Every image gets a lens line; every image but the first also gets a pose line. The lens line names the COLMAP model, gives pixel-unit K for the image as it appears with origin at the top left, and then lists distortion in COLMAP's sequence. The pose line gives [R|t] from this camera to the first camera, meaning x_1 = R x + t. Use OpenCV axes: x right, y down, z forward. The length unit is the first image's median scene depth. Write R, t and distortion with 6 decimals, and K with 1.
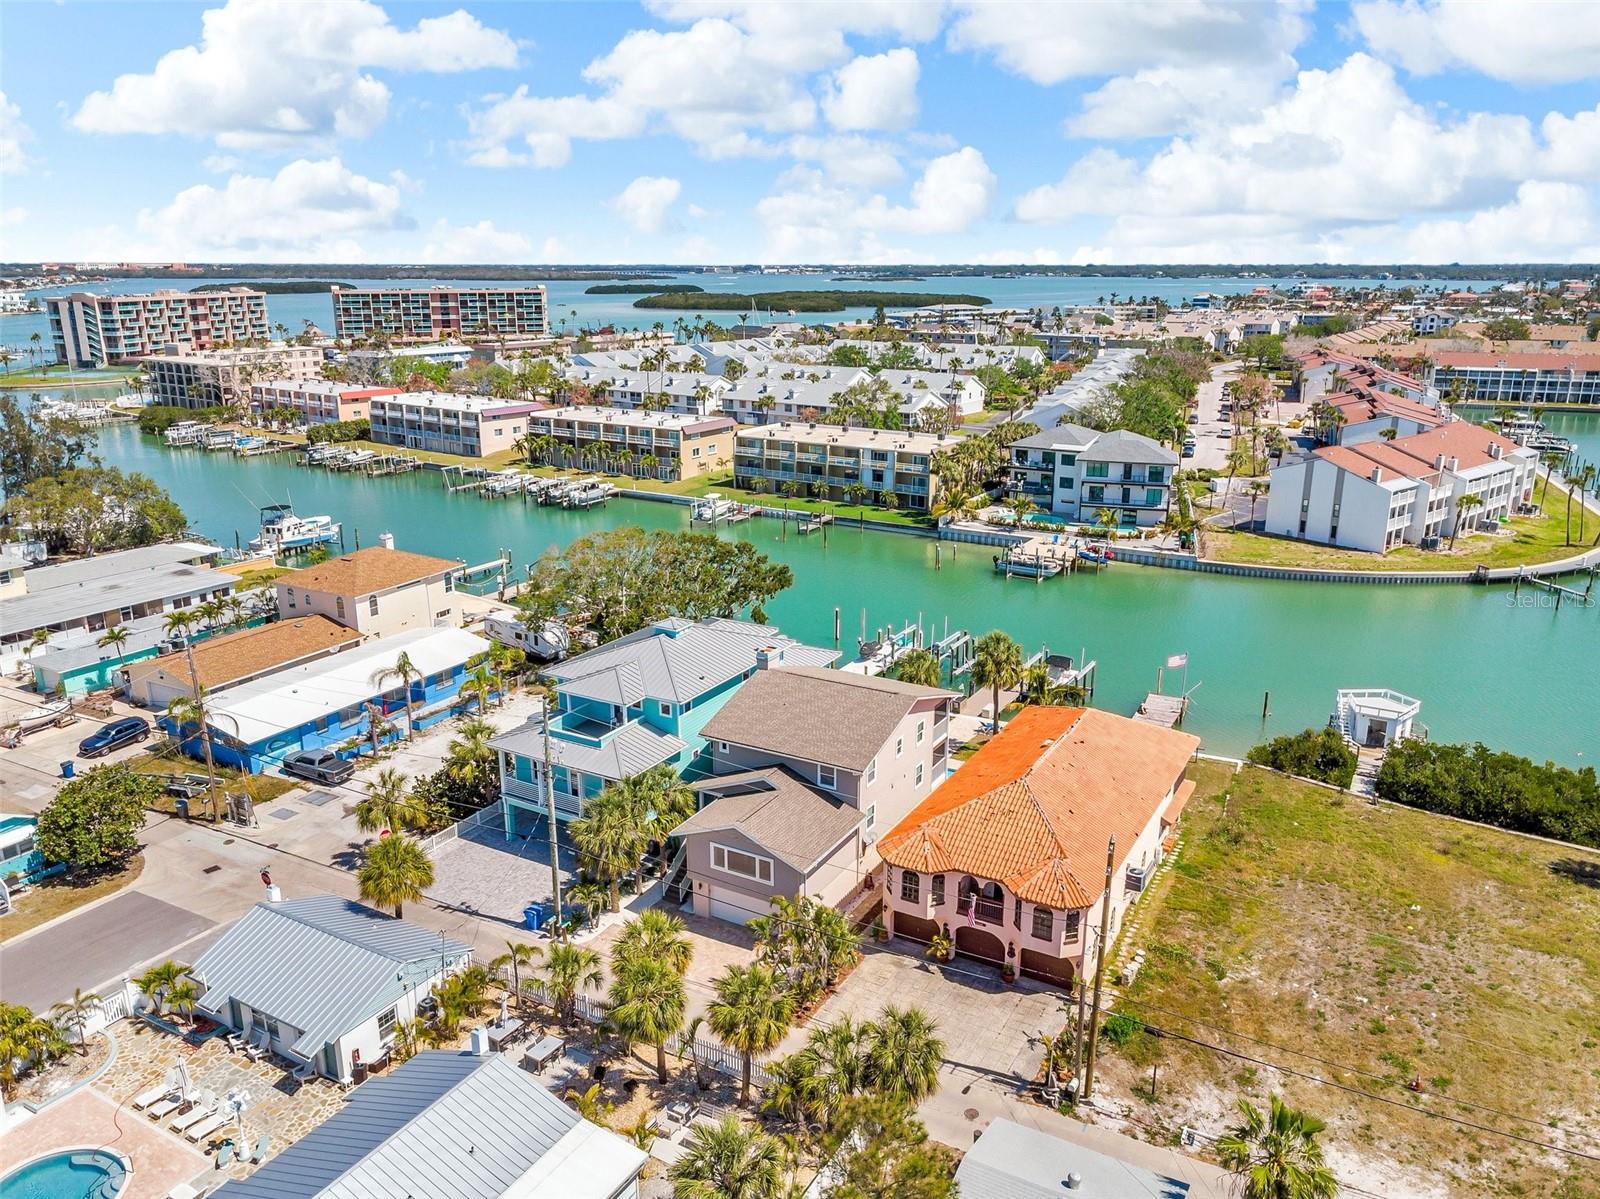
lens RADIAL K [[1182.6, 0, 803.2], [0, 1182.6, 605.5], [0, 0, 1]] dist [0.007544, -0.000583]
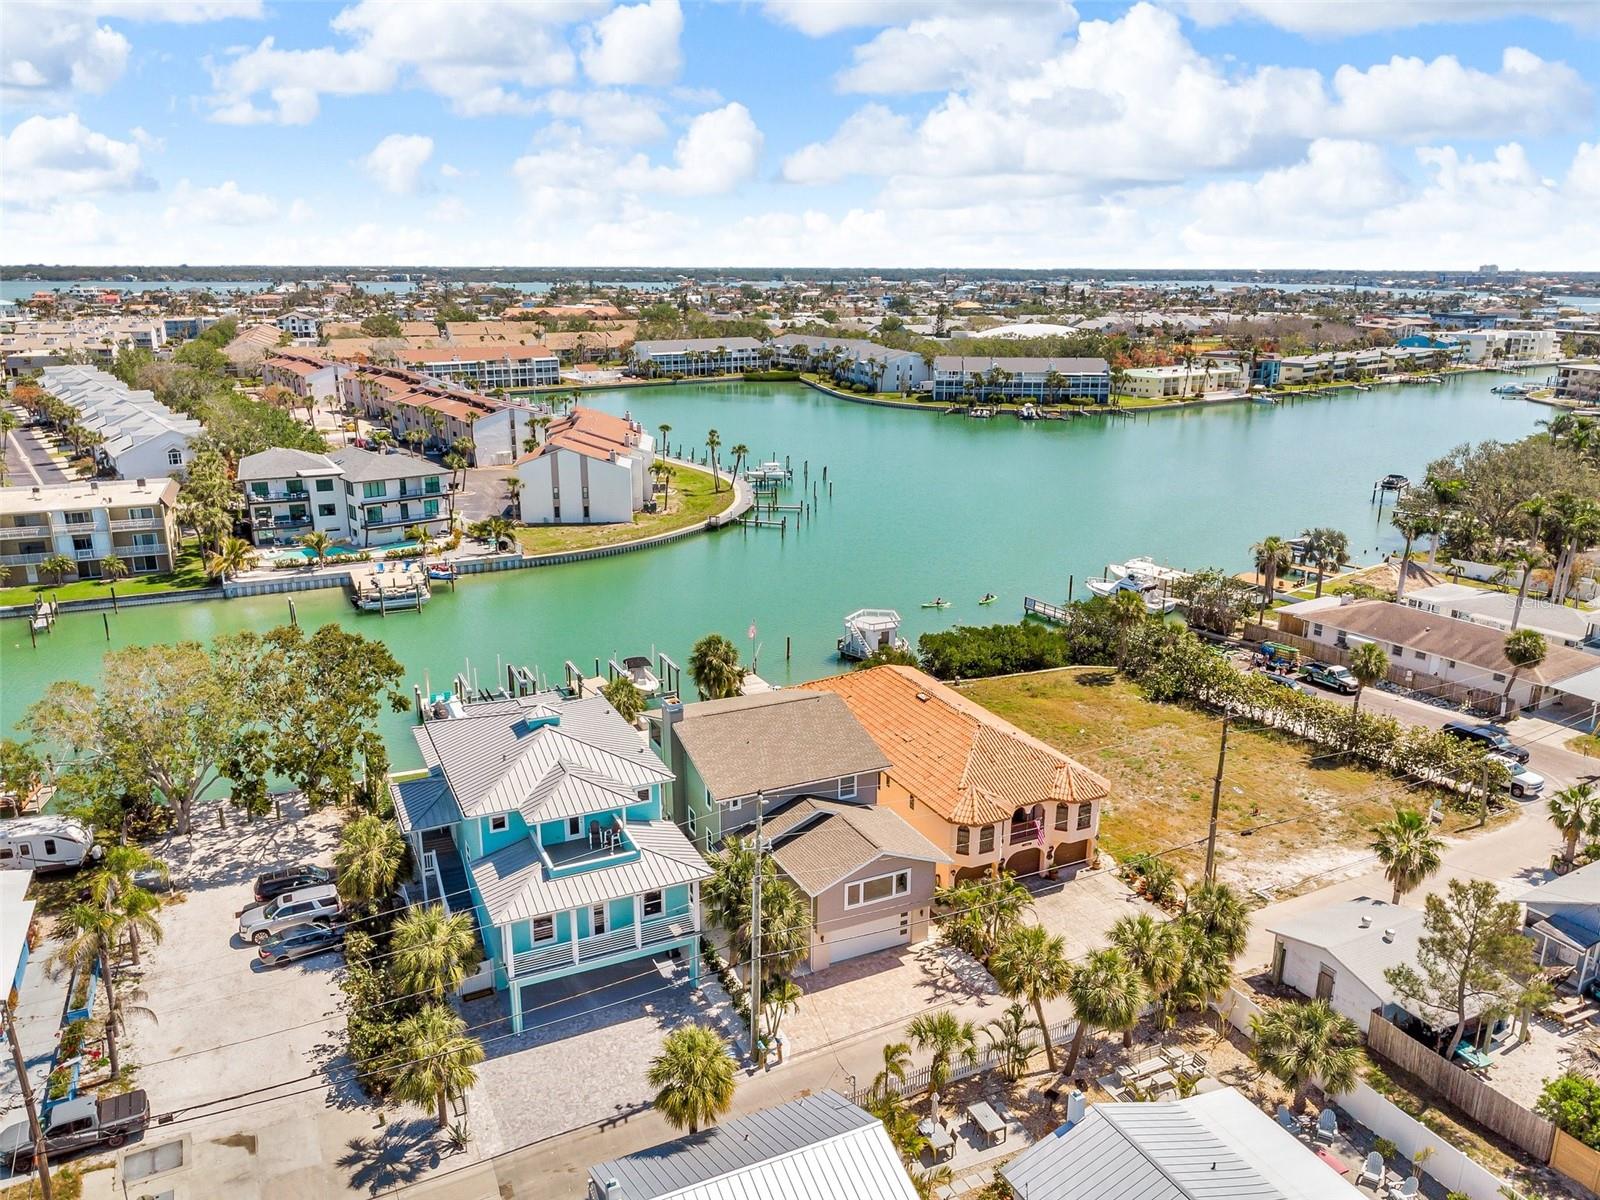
lens RADIAL K [[1171.1, 0, 805.2], [0, 1171.1, 604.9], [0, 0, 1]] dist [0.010572, -0.005721]
pose [[0.569667, -0.227329, 0.789811, -0.326988], [0.226671, 0.967172, 0.114887, -0.056270], [-0.790000, 0.113579, 0.602494, 0.173095]]
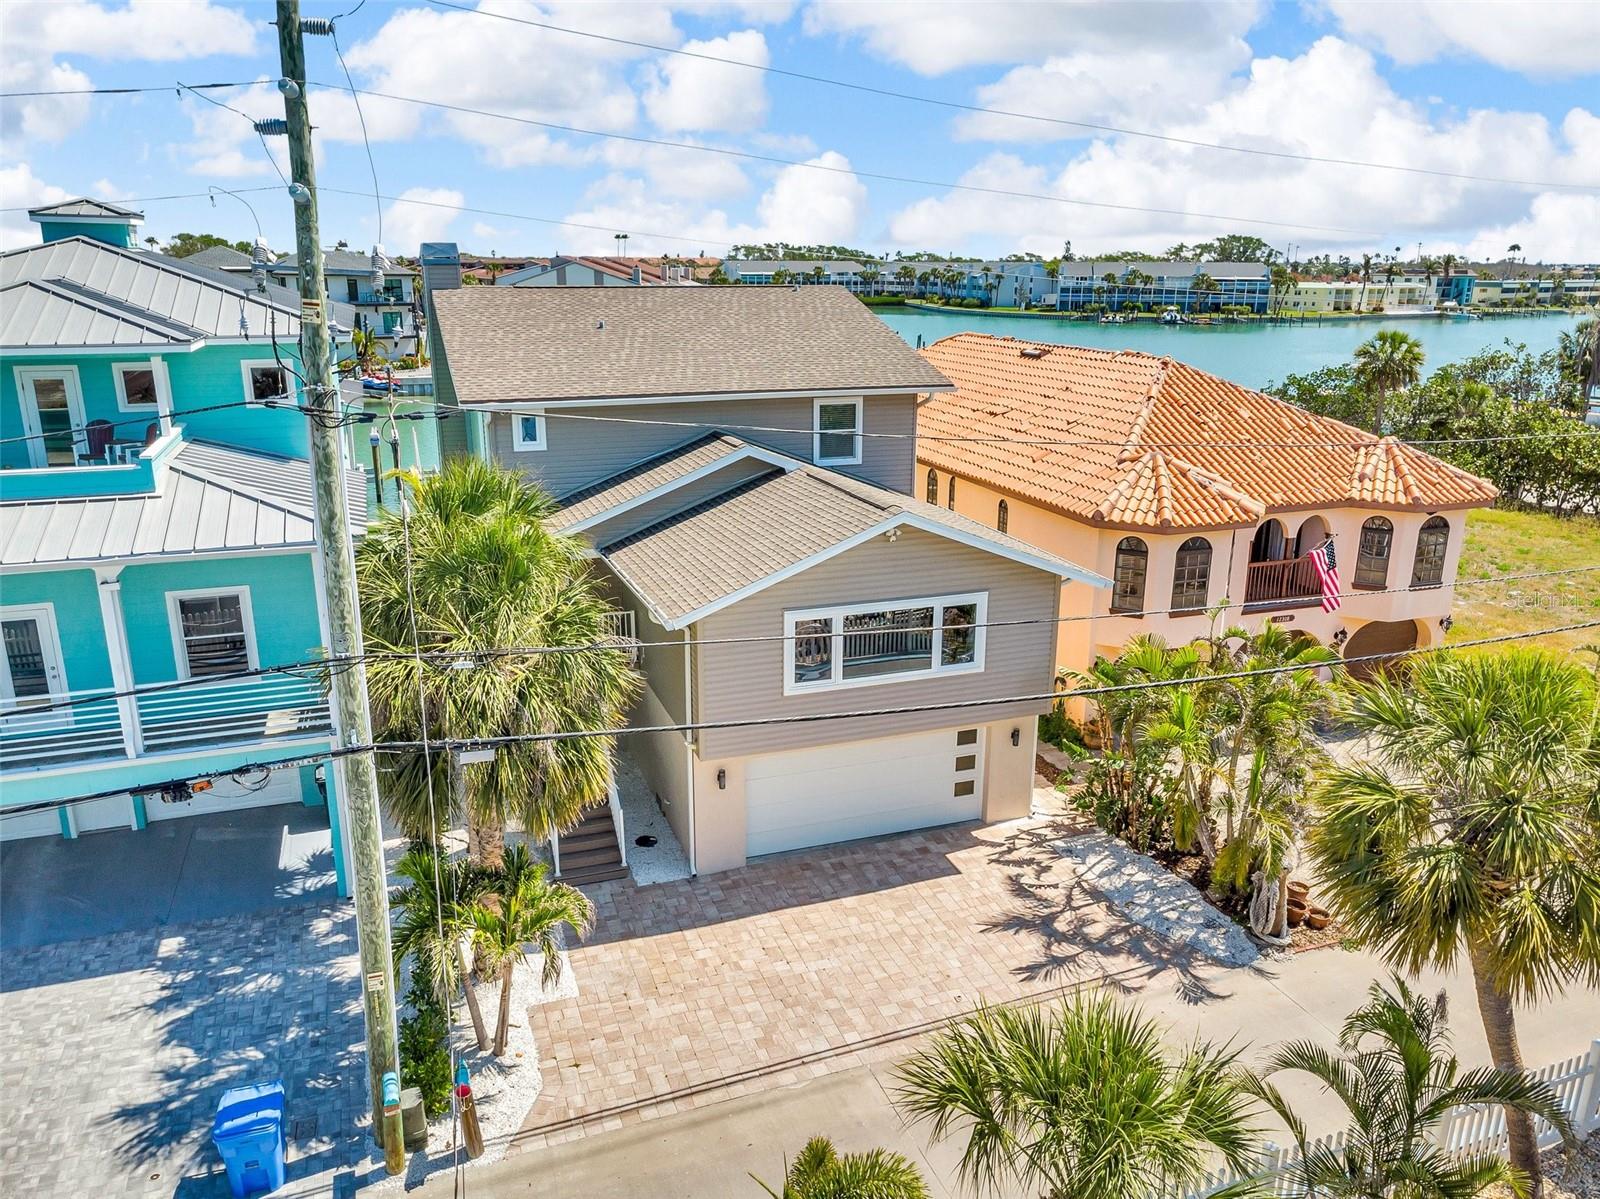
lens RADIAL K [[1176.5, 0, 805.8], [0, 1176.5, 605.7], [0, 0, 1]] dist [0.004434, 0.006192]
pose [[0.647426, -0.212270, 0.731970, -0.126519], [0.209098, 0.973048, 0.097235, 0.068583], [-0.732883, 0.090101, 0.674363, 0.318115]]
